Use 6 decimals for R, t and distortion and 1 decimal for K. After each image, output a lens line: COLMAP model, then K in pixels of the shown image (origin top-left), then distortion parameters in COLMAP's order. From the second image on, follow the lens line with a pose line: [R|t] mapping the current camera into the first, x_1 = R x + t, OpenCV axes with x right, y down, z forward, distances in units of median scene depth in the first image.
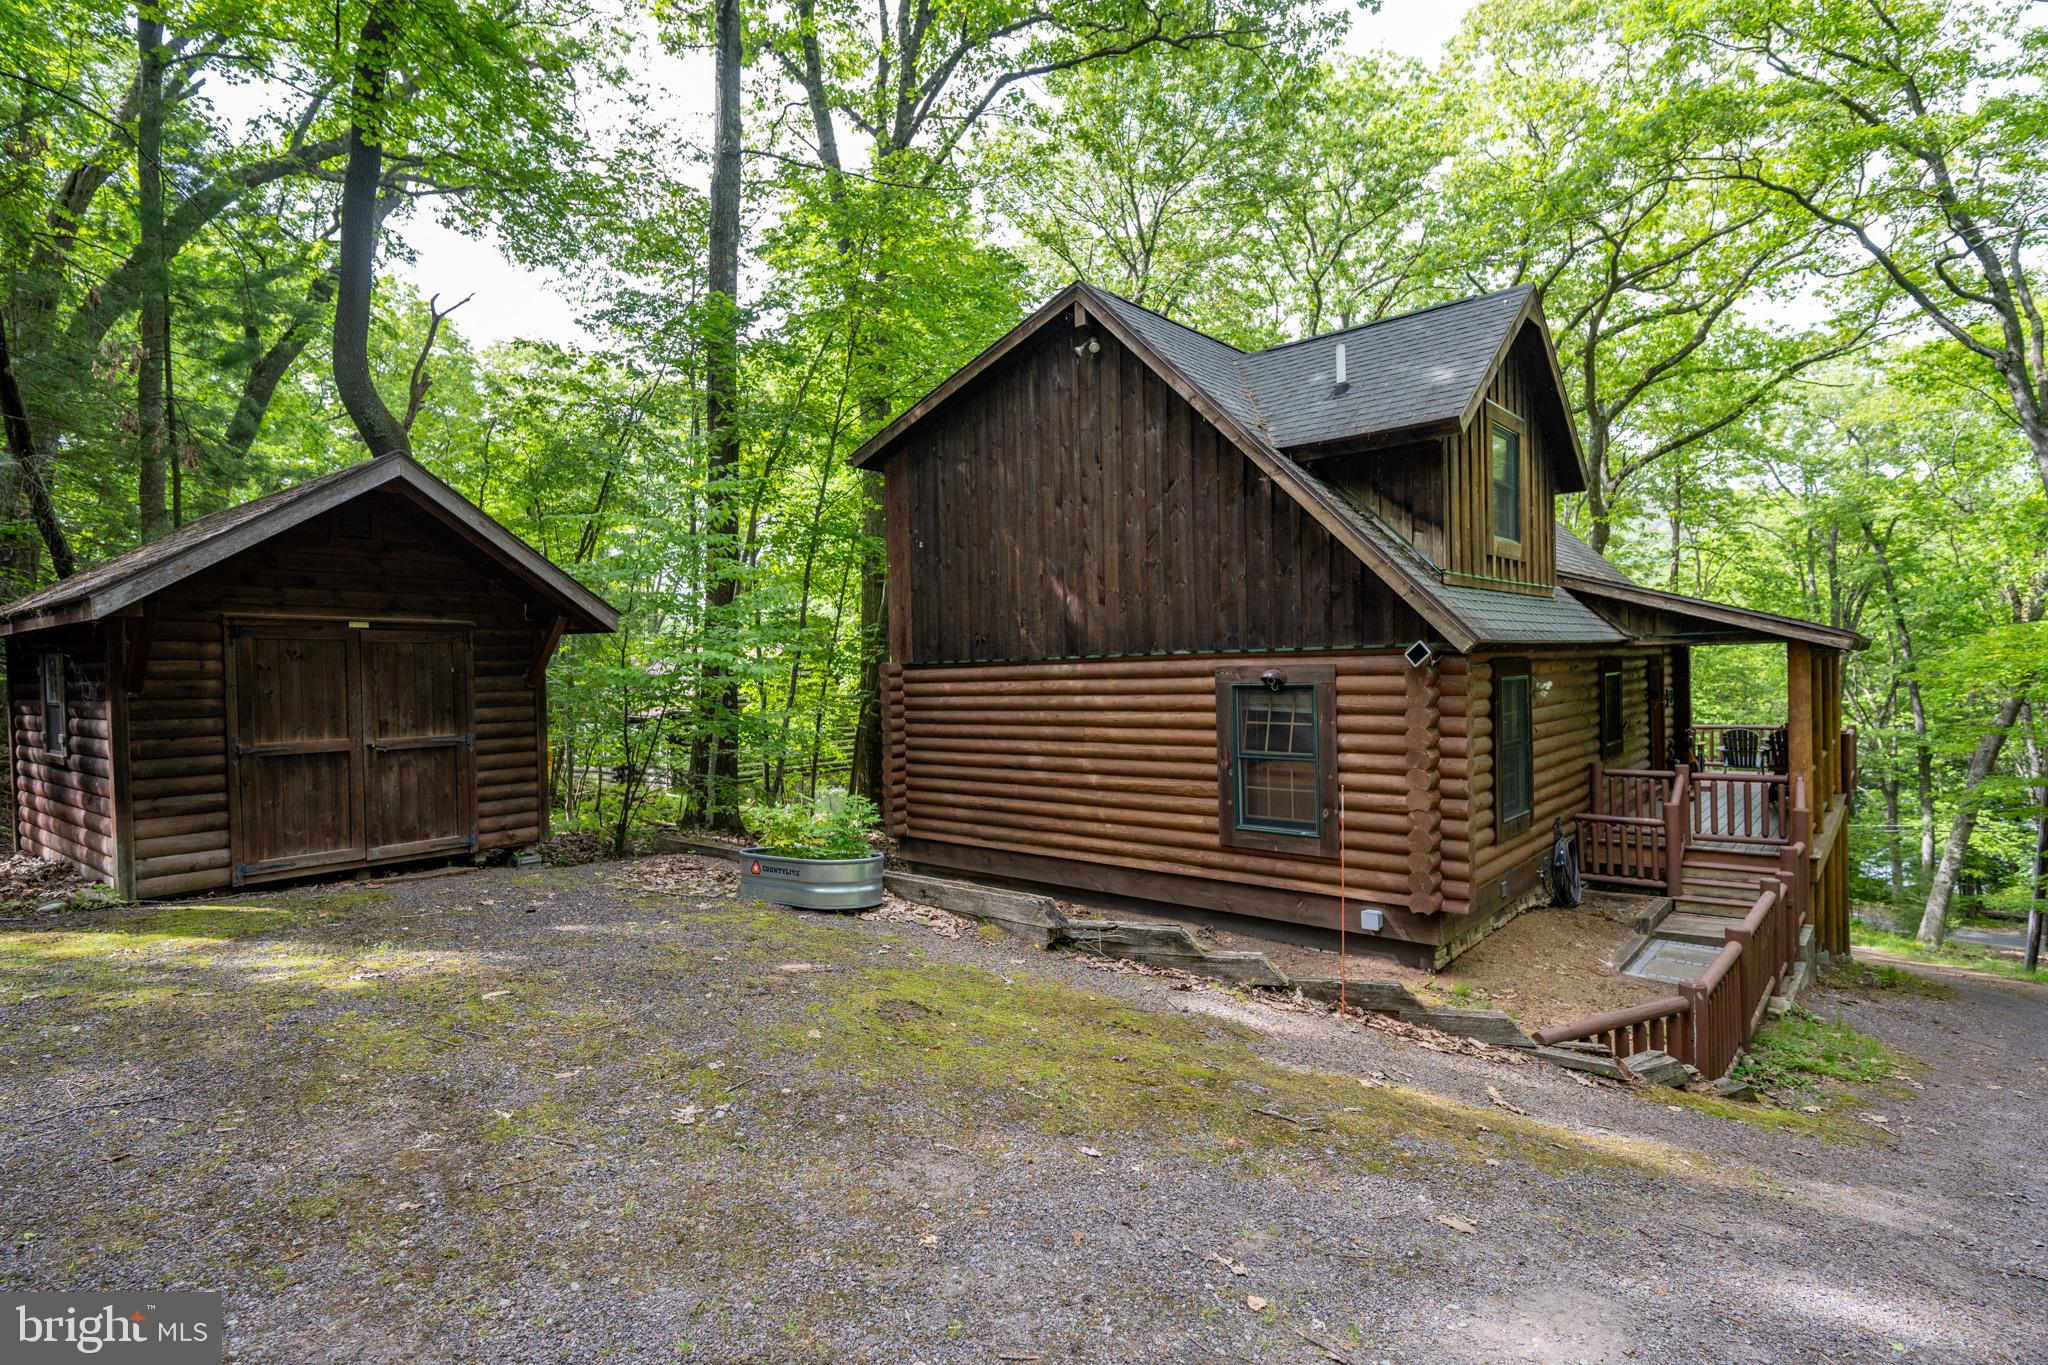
lens RADIAL K [[992.2, 0, 1024.0], [0, 992.2, 682.5], [0, 0, 1]] dist [-0.001594, 0.000888]
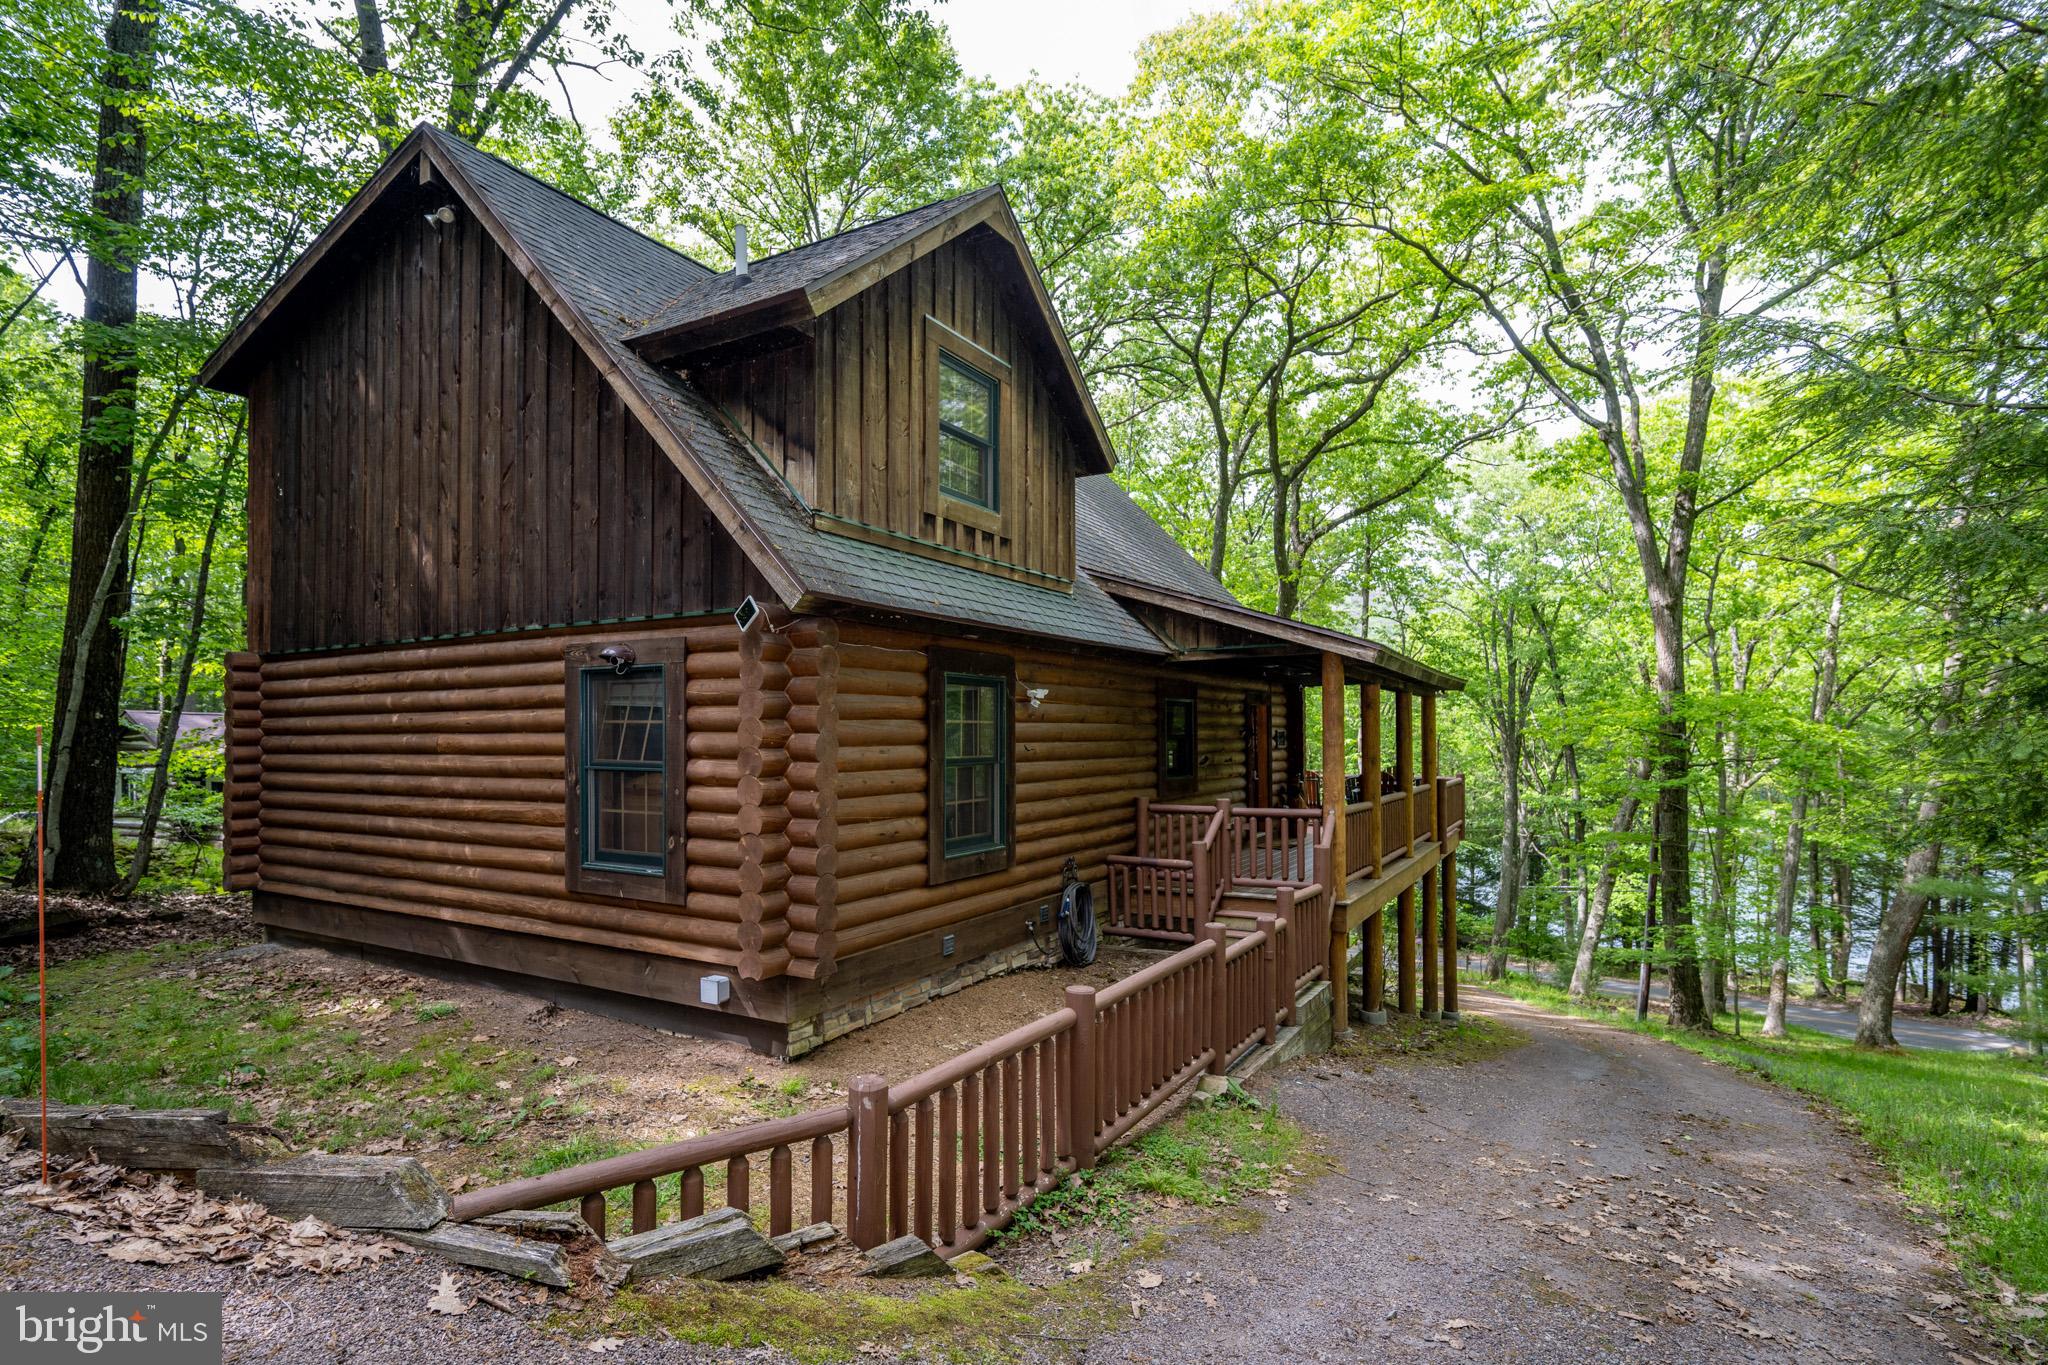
lens RADIAL K [[996.5, 0, 1025.0], [0, 996.5, 712.7], [0, 0, 1]] dist [-0.002580, -0.000299]
pose [[0.979255, 0.028668, 0.200596, 0.347991], [-0.020770, 0.998928, -0.041371, 0.052538], [-0.201567, 0.036346, 0.978800, 0.198072]]
